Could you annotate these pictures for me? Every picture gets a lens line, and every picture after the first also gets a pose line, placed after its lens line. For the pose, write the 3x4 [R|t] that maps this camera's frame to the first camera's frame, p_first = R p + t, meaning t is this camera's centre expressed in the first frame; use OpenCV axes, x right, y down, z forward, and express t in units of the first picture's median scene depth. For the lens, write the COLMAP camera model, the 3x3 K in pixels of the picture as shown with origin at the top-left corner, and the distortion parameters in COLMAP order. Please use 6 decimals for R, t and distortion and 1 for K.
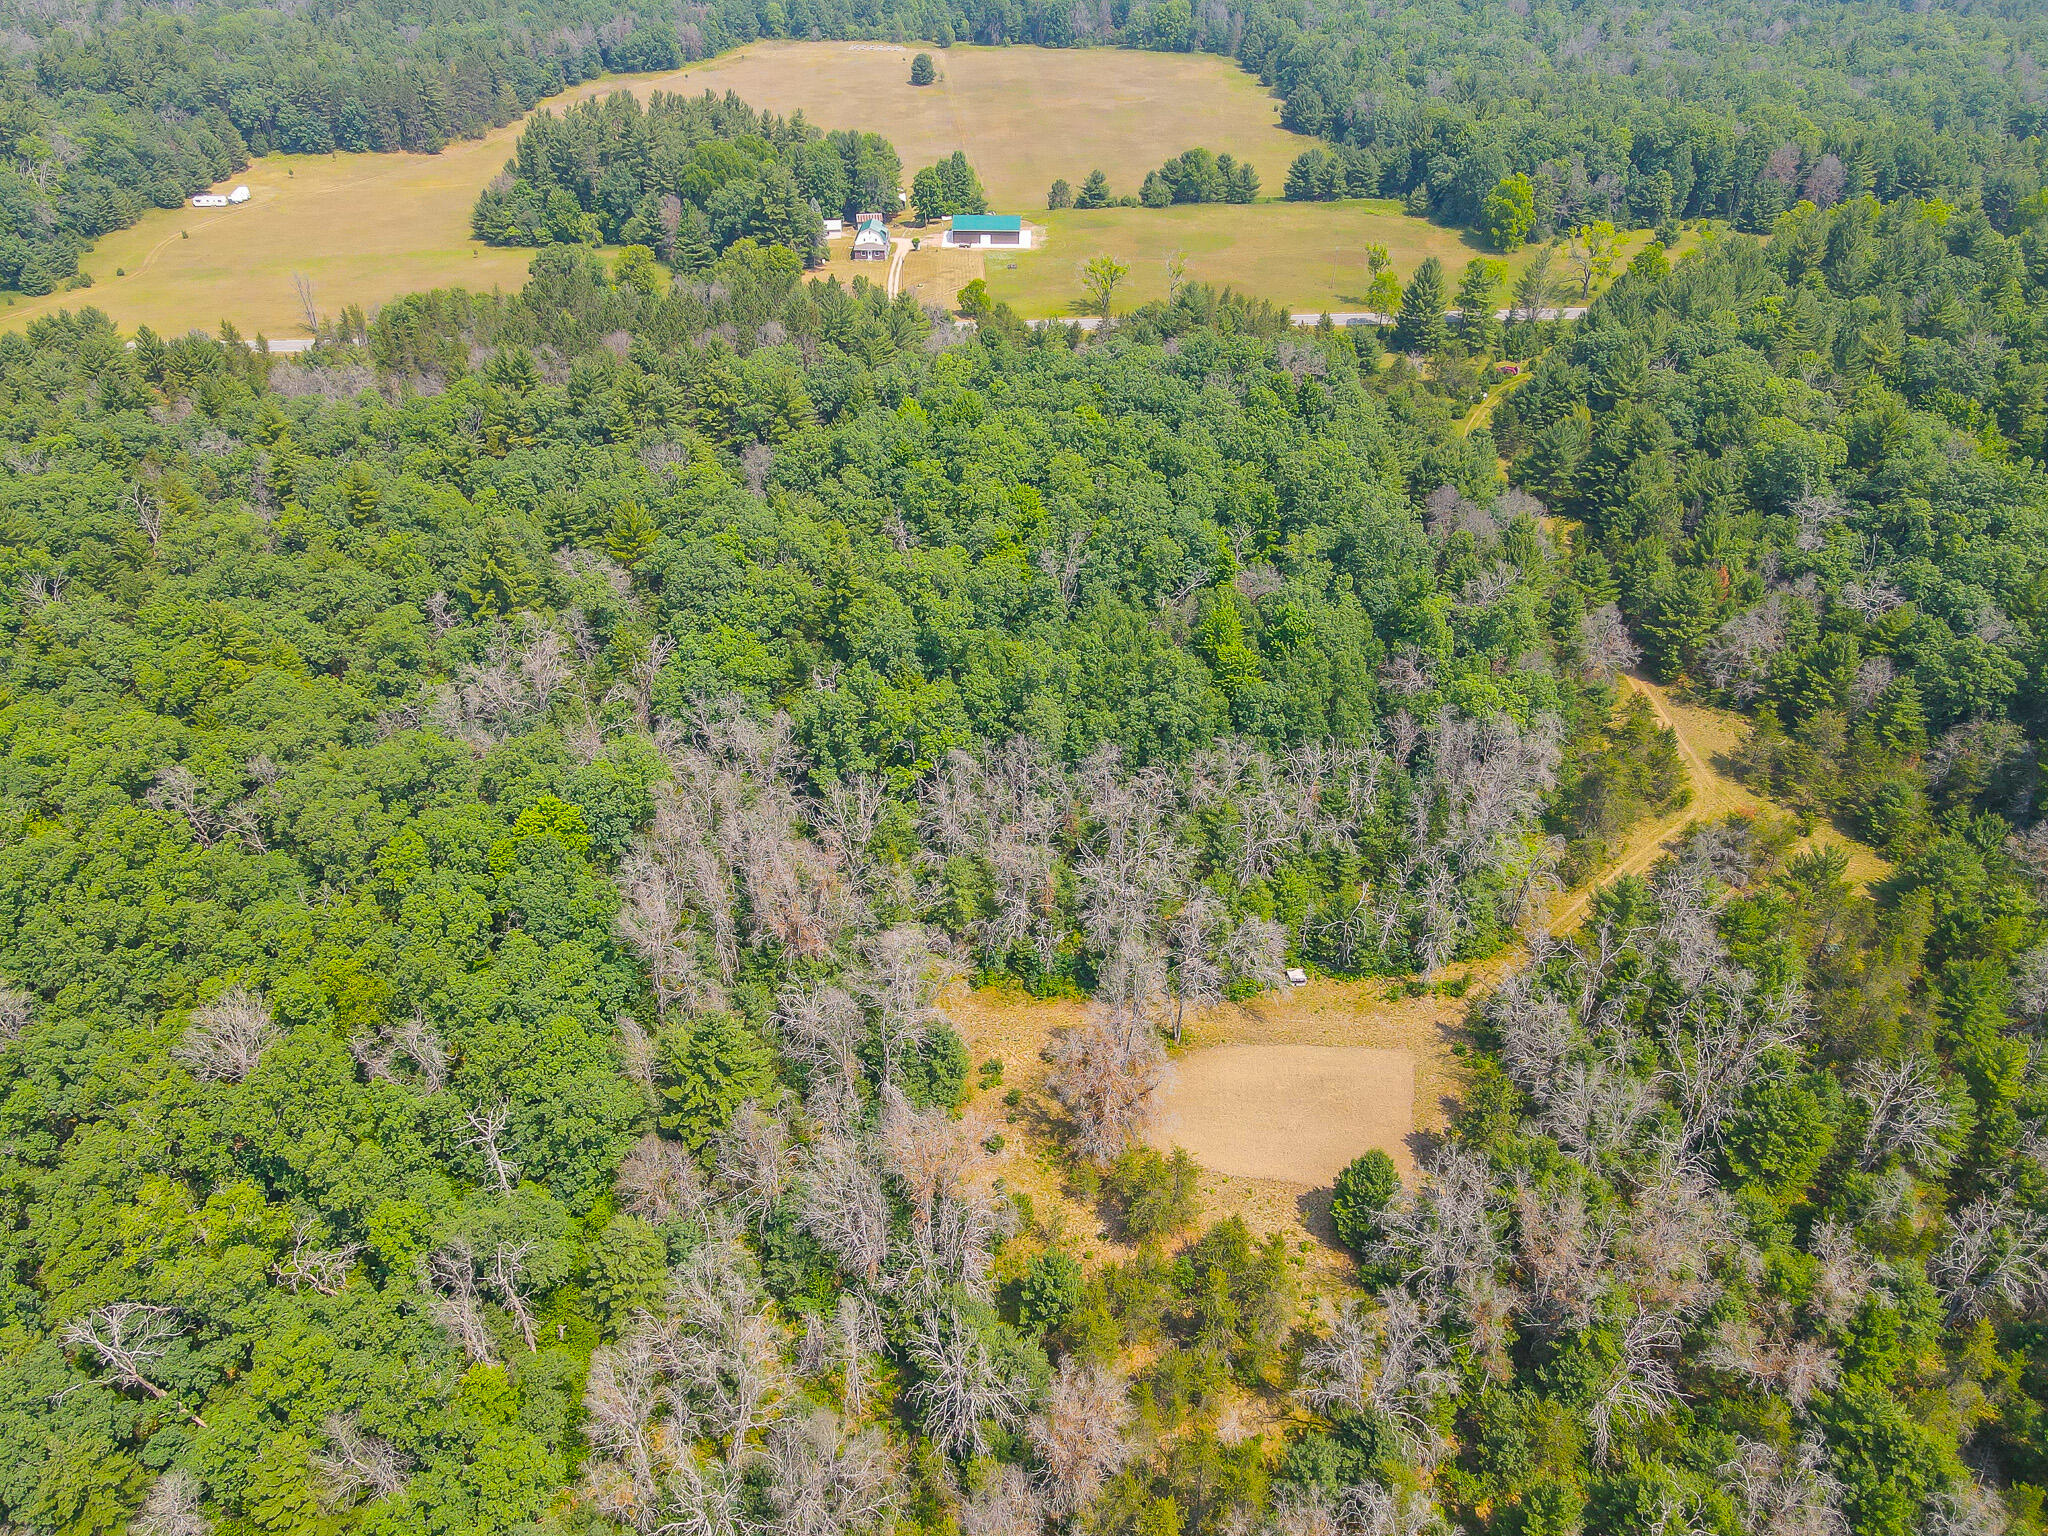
lens RADIAL K [[1529.5, 0, 1017.6], [0, 1529.5, 771.2], [0, 0, 1]] dist [0.066780, -0.064436]
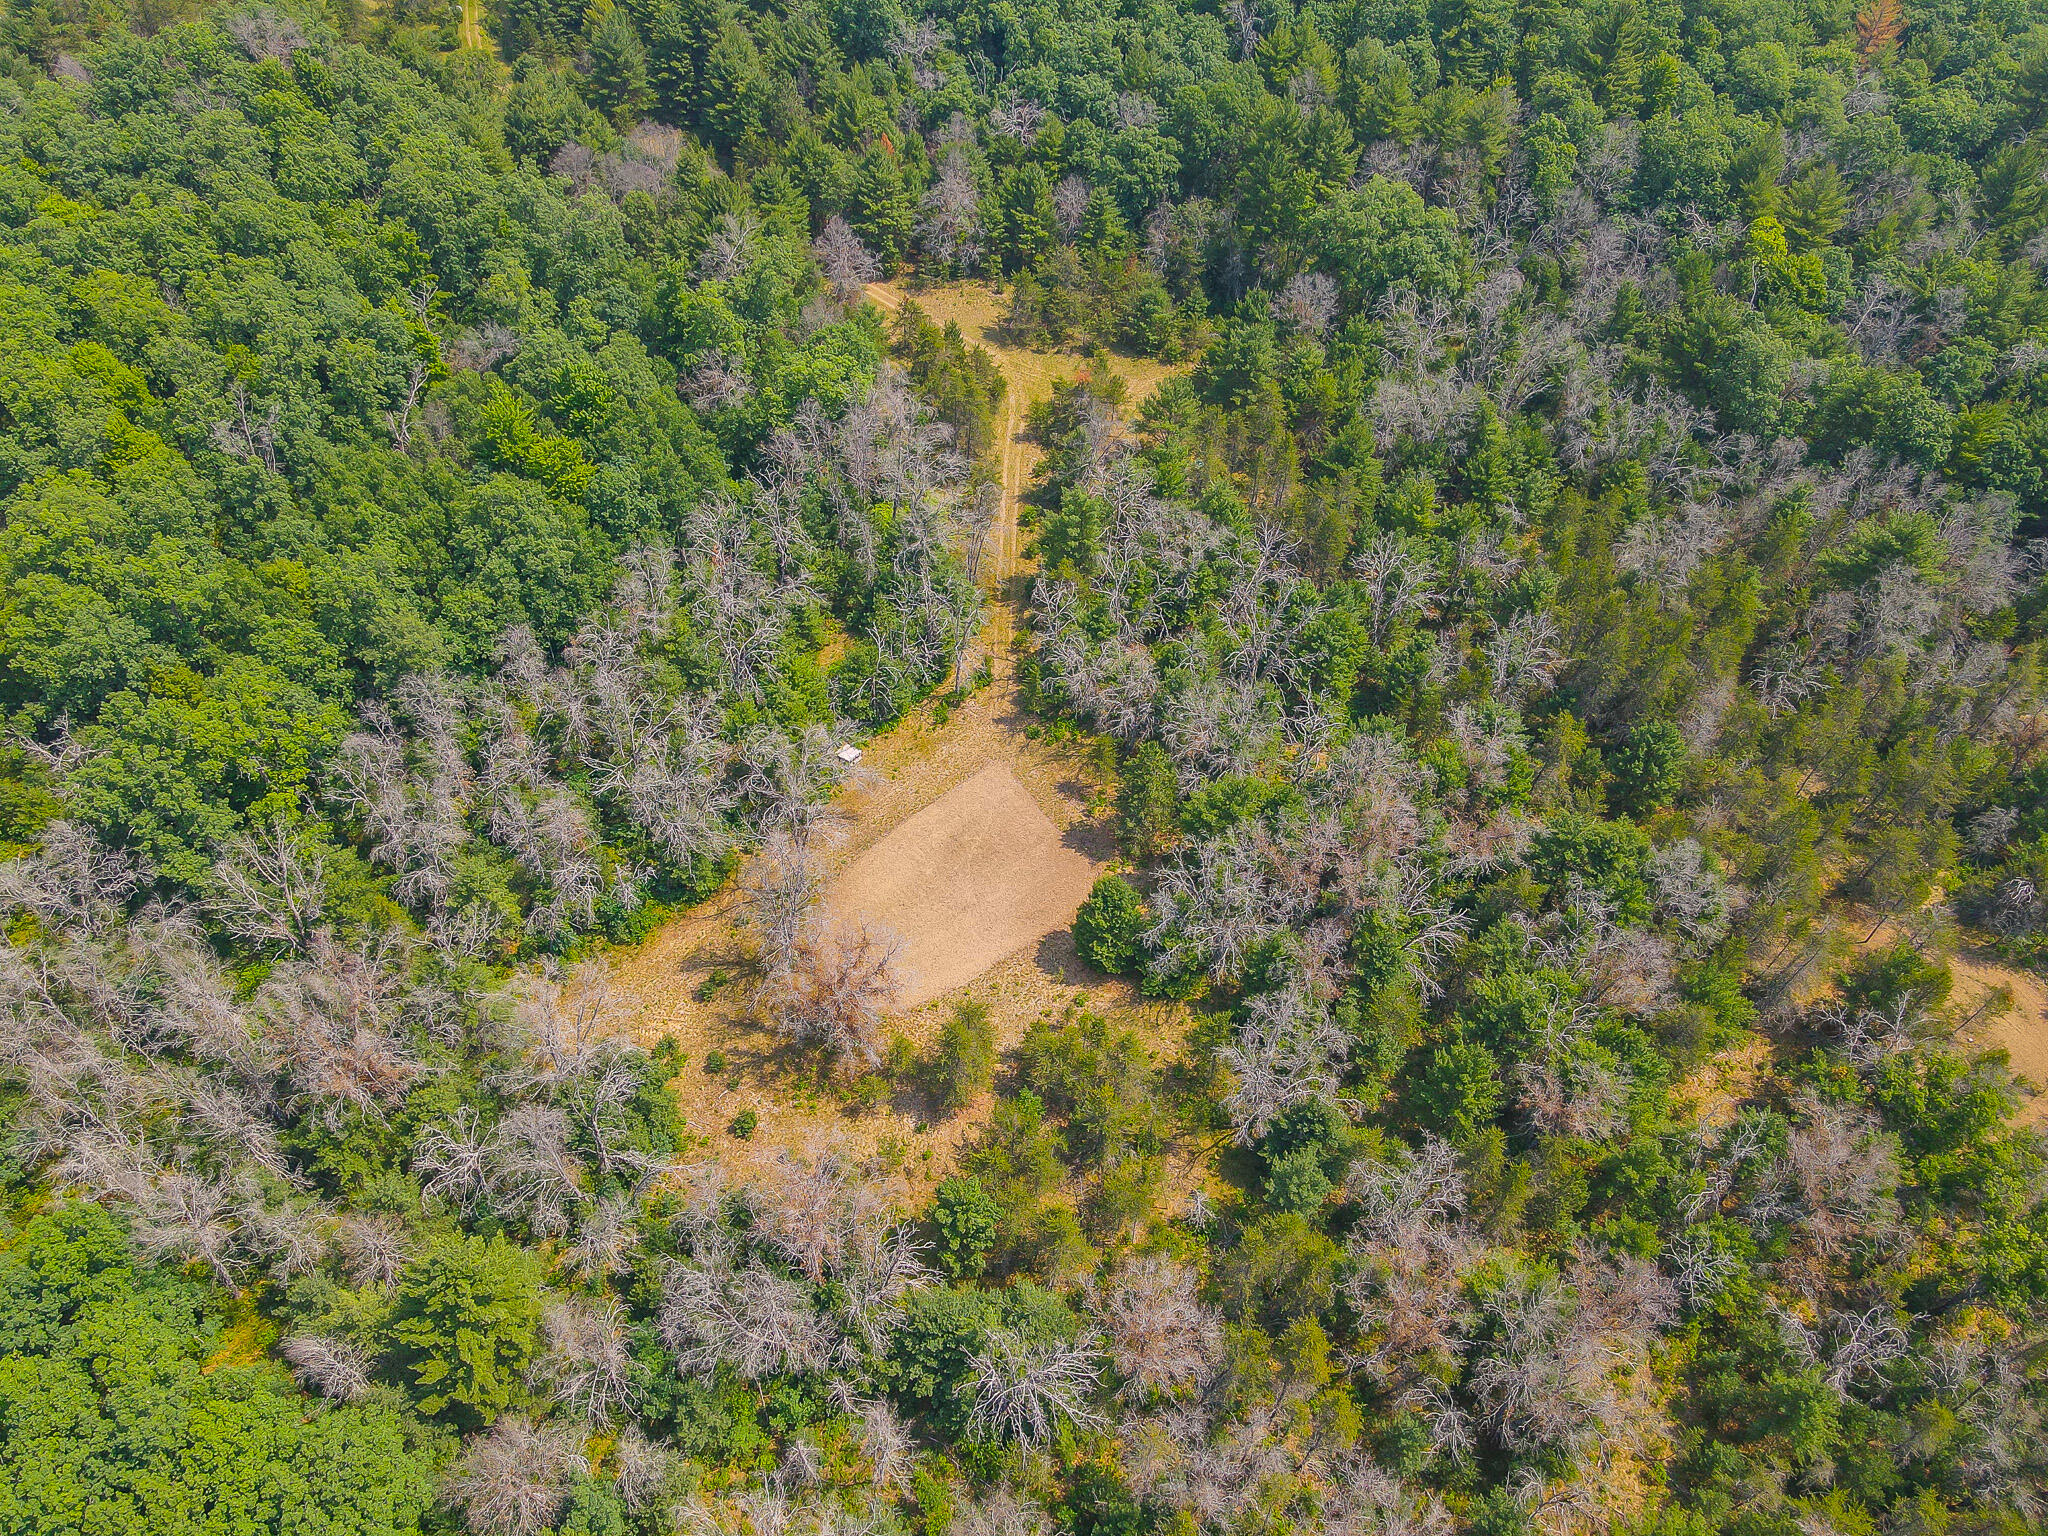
lens RADIAL K [[1493.1, 0, 1024.4], [0, 1493.1, 770.1], [0, 0, 1]] dist [0.022834, 0.000330]
pose [[0.698222, -0.540158, 0.469803, -0.151952], [0.394698, 0.837969, 0.376858, -0.137524], [-0.597243, -0.077700, 0.798288, 0.206014]]
